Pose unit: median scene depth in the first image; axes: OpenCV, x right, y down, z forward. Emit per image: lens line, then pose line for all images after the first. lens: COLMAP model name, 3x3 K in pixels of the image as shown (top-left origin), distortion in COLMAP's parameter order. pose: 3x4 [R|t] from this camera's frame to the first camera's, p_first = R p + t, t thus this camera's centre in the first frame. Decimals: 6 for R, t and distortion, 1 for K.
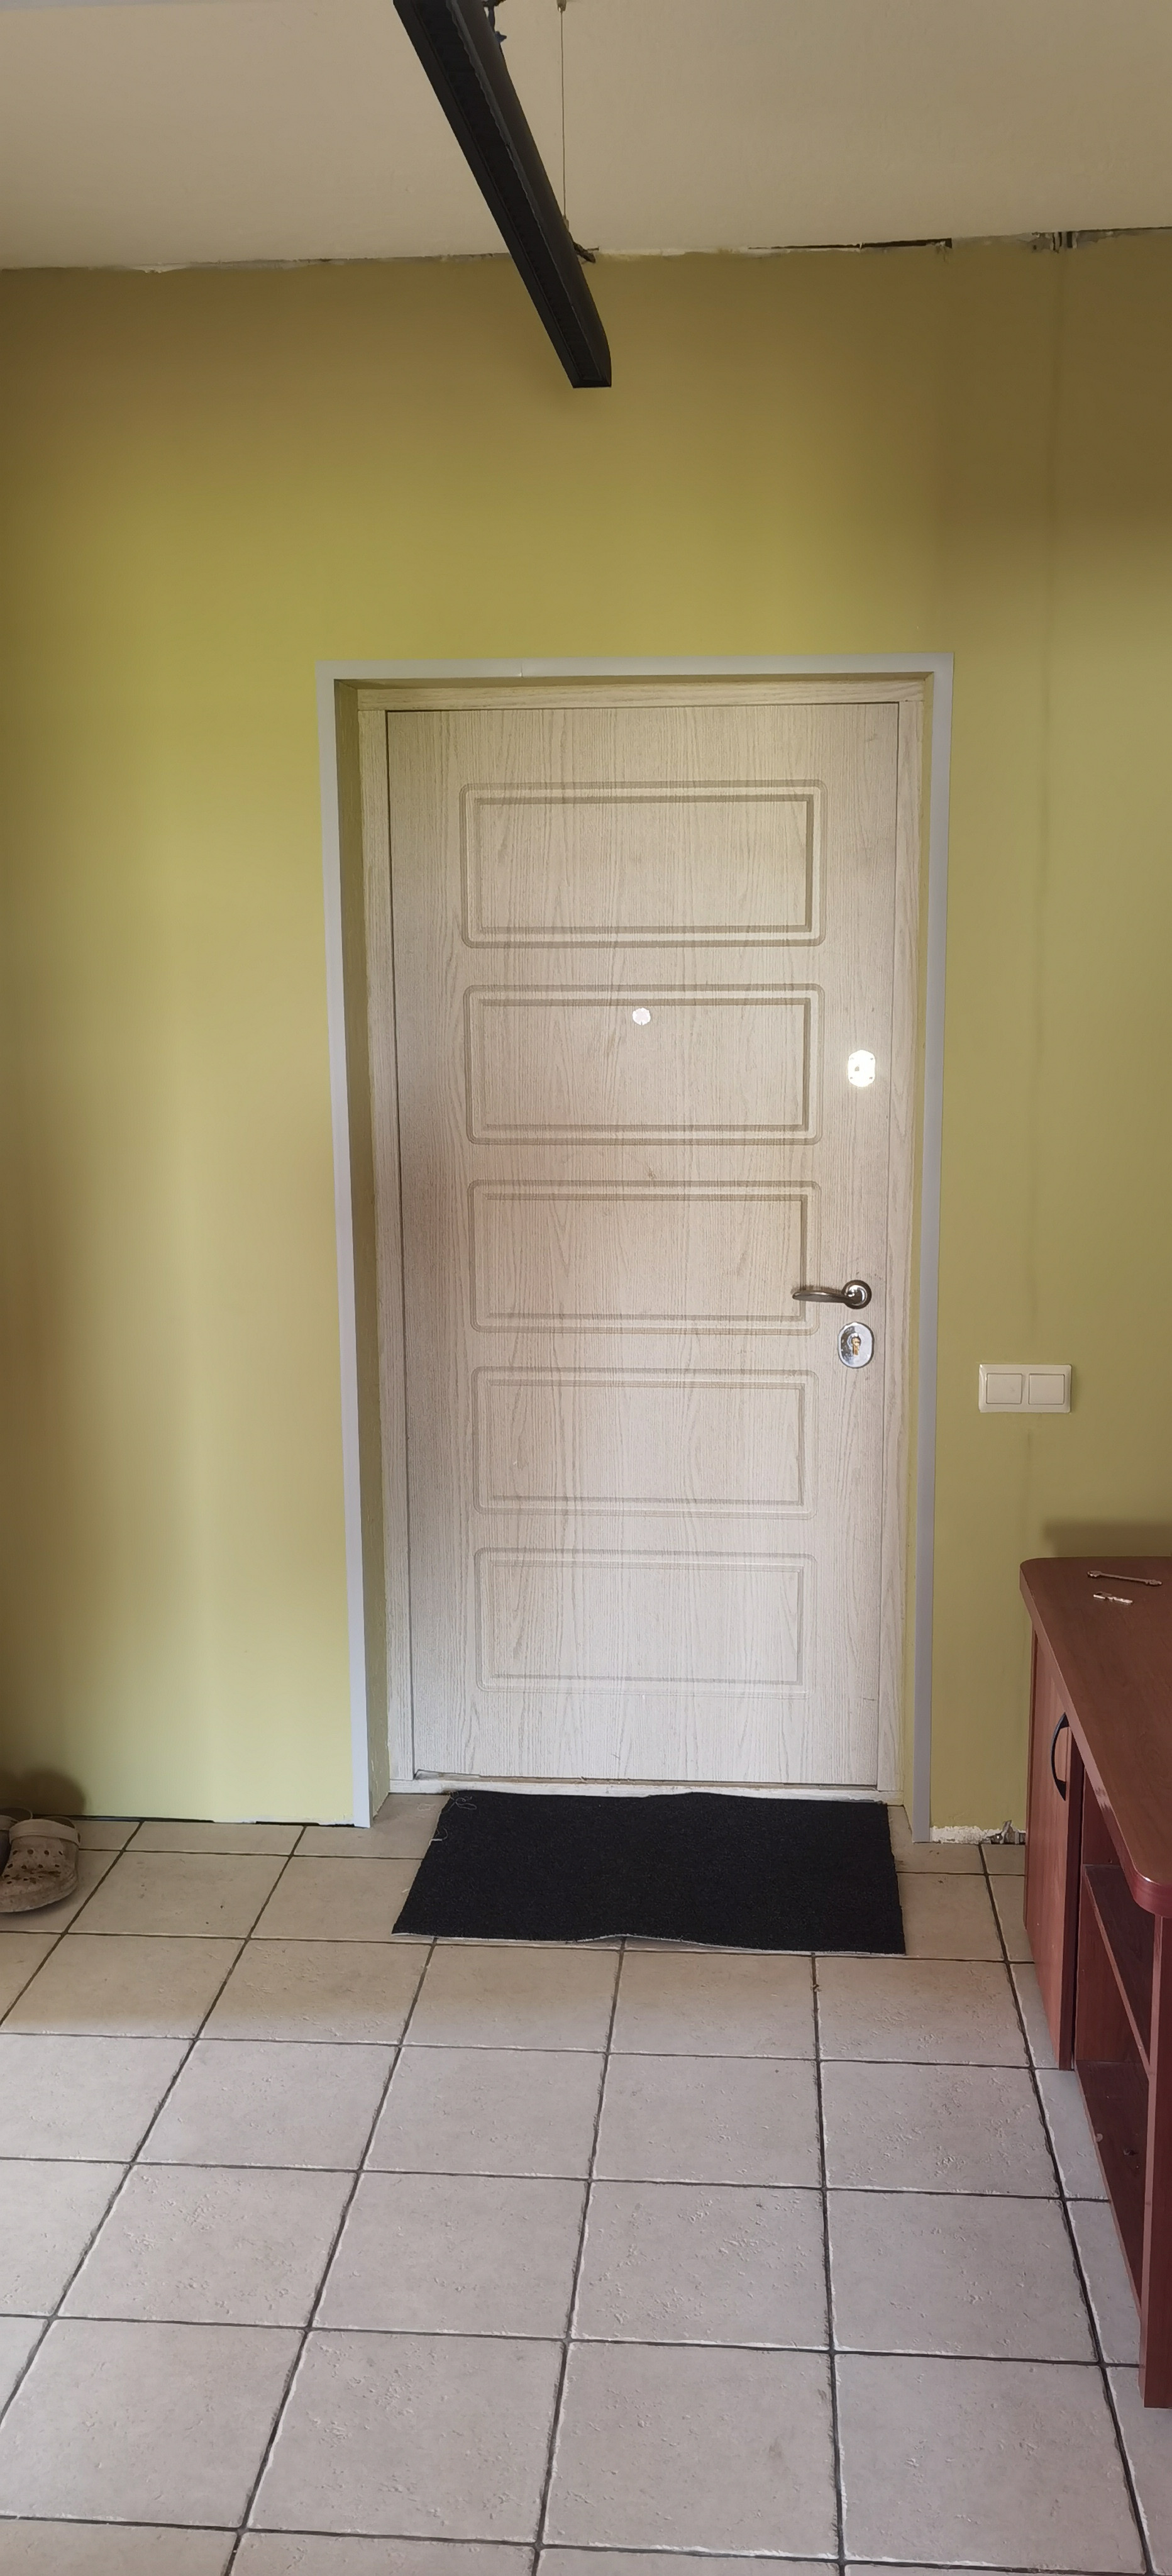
lens RADIAL K [[2072.1, 0, 593.0], [0, 2072.1, 1354.7], [0, 0, 1]] dist [-0.009614, 0.066876]
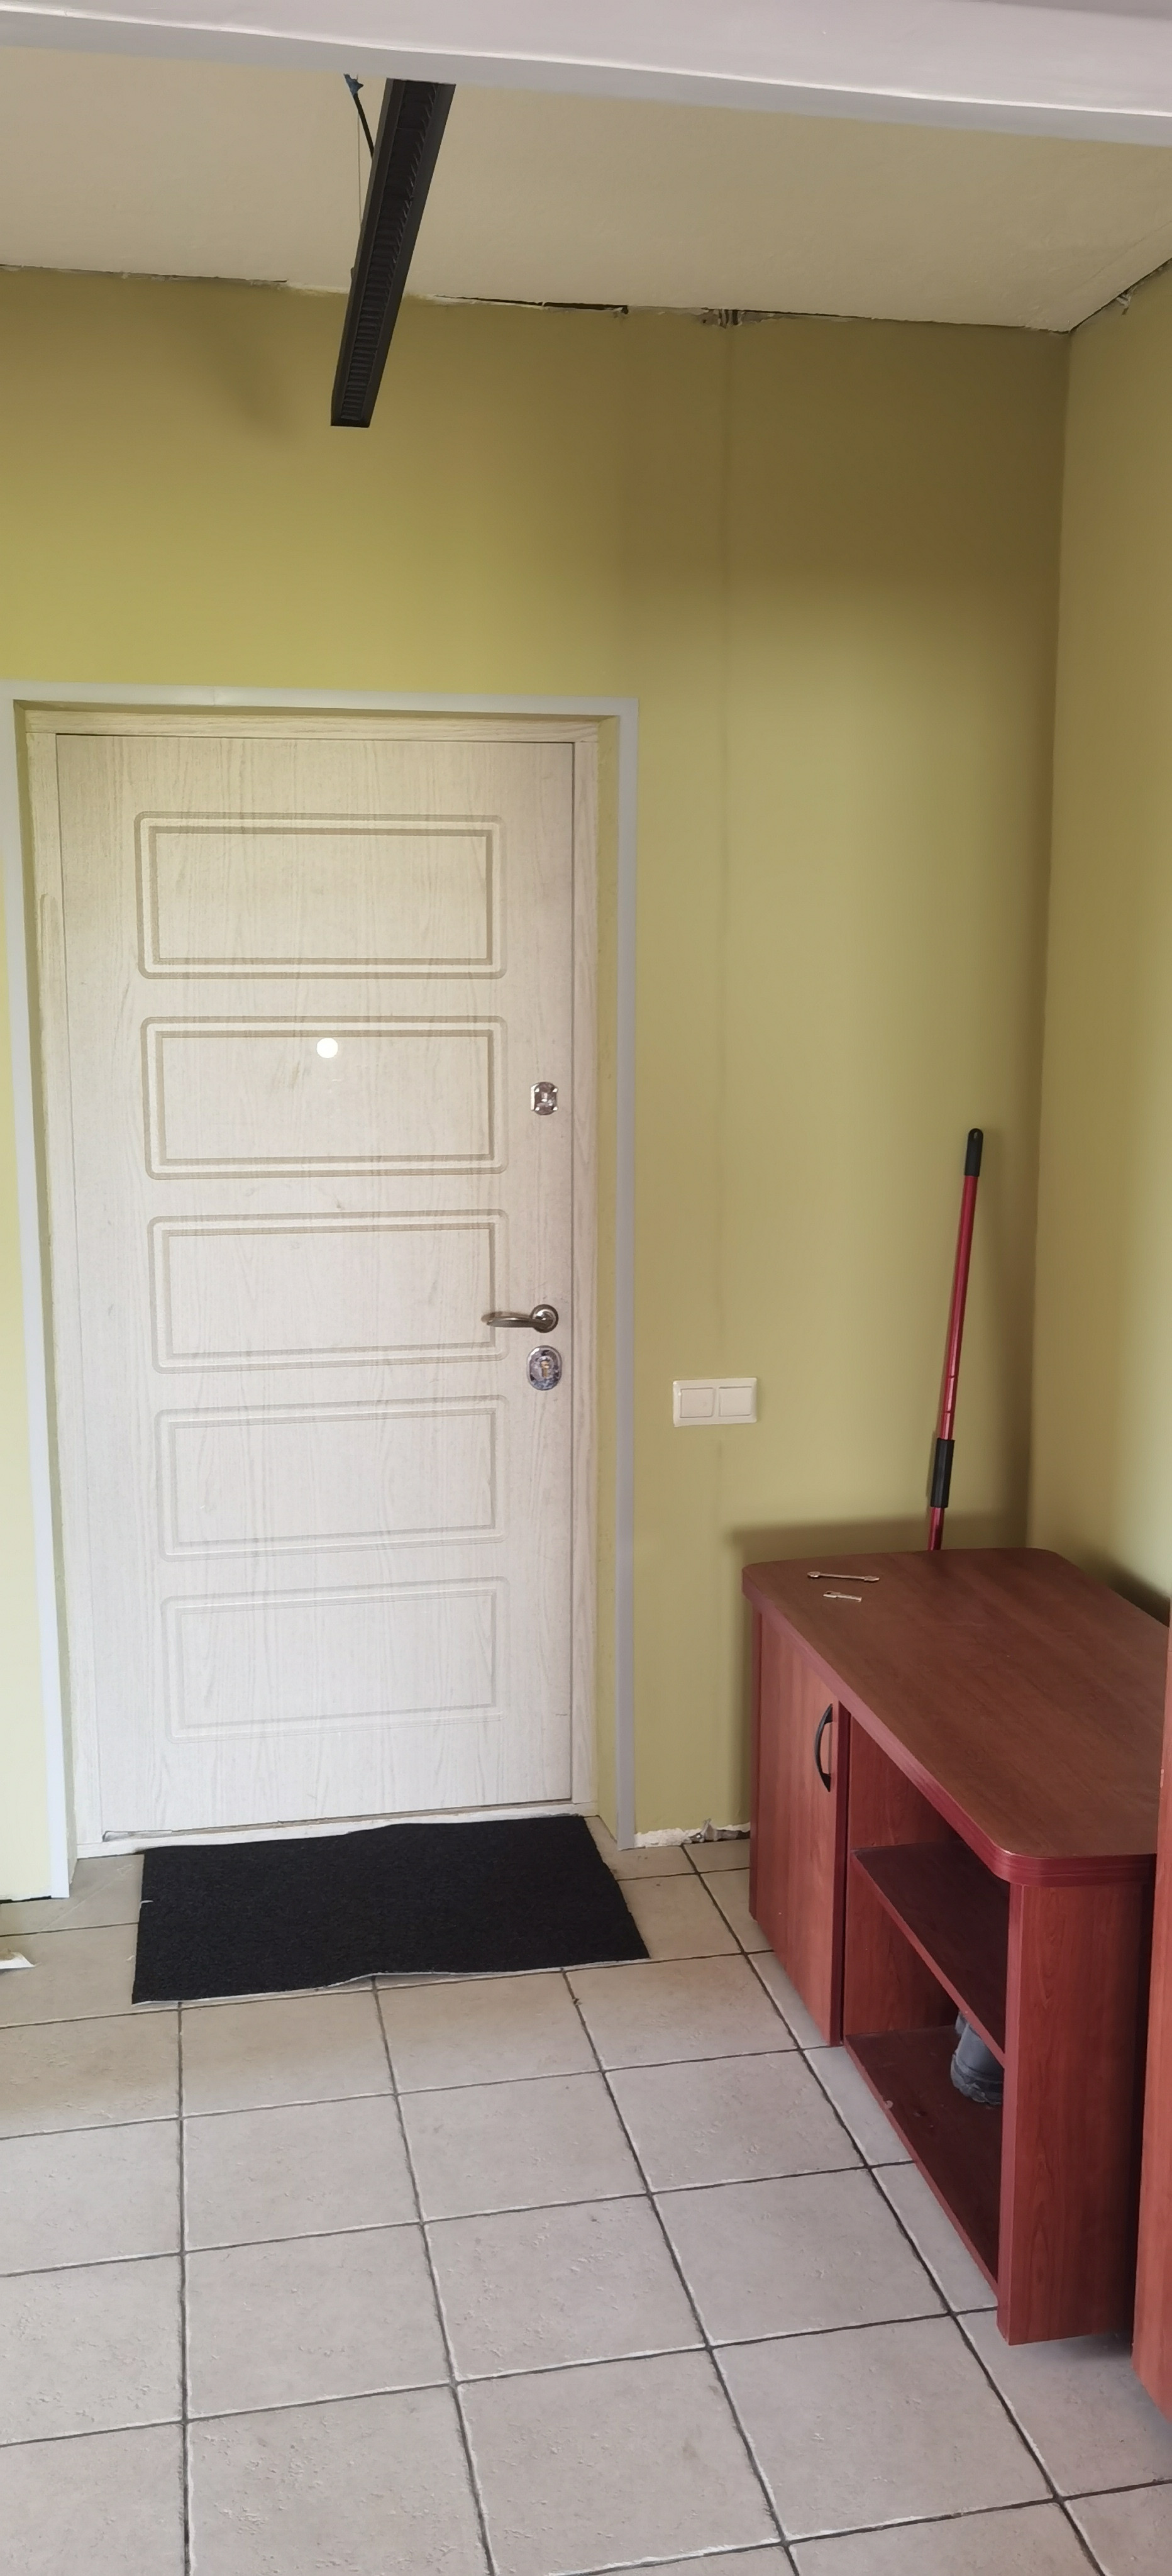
lens RADIAL K [[2088.7, 0, 585.1], [0, 2088.7, 1342.7], [0, 0, 1]] dist [-0.006886, 0.060322]
pose [[0.962101, -0.044821, 0.268985, -0.133872], [0.048963, 0.998763, -0.008706, -0.007445], [-0.268262, 0.021546, 0.963105, 0.004603]]
